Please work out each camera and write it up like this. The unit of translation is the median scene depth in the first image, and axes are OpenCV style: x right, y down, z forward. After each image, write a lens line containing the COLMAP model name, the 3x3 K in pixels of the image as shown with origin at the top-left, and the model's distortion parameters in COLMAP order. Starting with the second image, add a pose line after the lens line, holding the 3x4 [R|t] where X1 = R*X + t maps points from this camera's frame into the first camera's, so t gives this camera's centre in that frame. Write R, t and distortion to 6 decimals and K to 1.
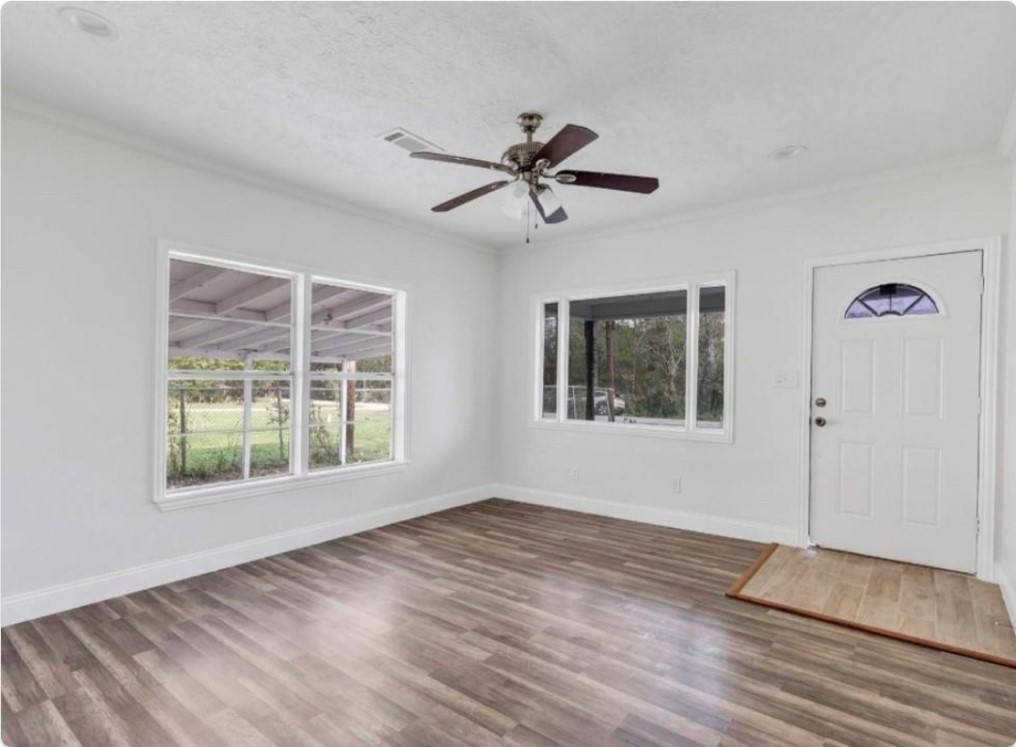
lens RADIAL K [[554.6, 0, 506.3], [0, 554.6, 377.7], [0, 0, 1]] dist [0.002446, 0.000196]
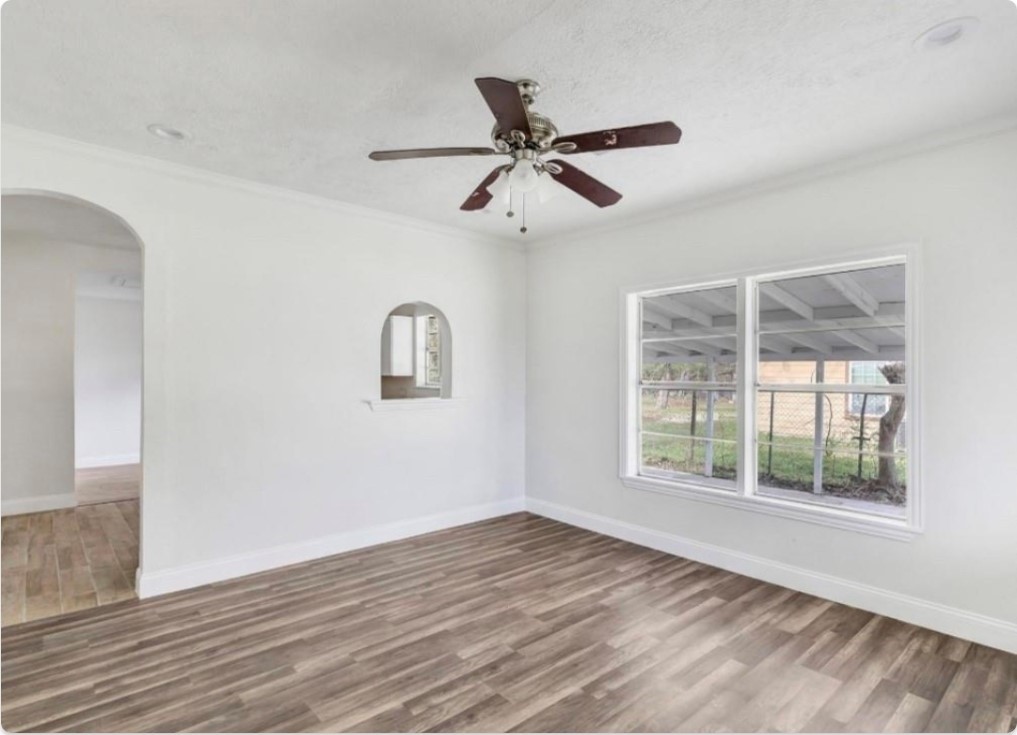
lens RADIAL K [[521.4, 0, 504.8], [0, 521.4, 370.0], [0, 0, 1]] dist [0.021688, -0.000069]
pose [[-0.186892, -0.020727, -0.982162, 0.683840], [-0.011189, 0.999757, -0.018969, -0.015872], [0.982317, 0.007444, -0.187078, 0.921969]]
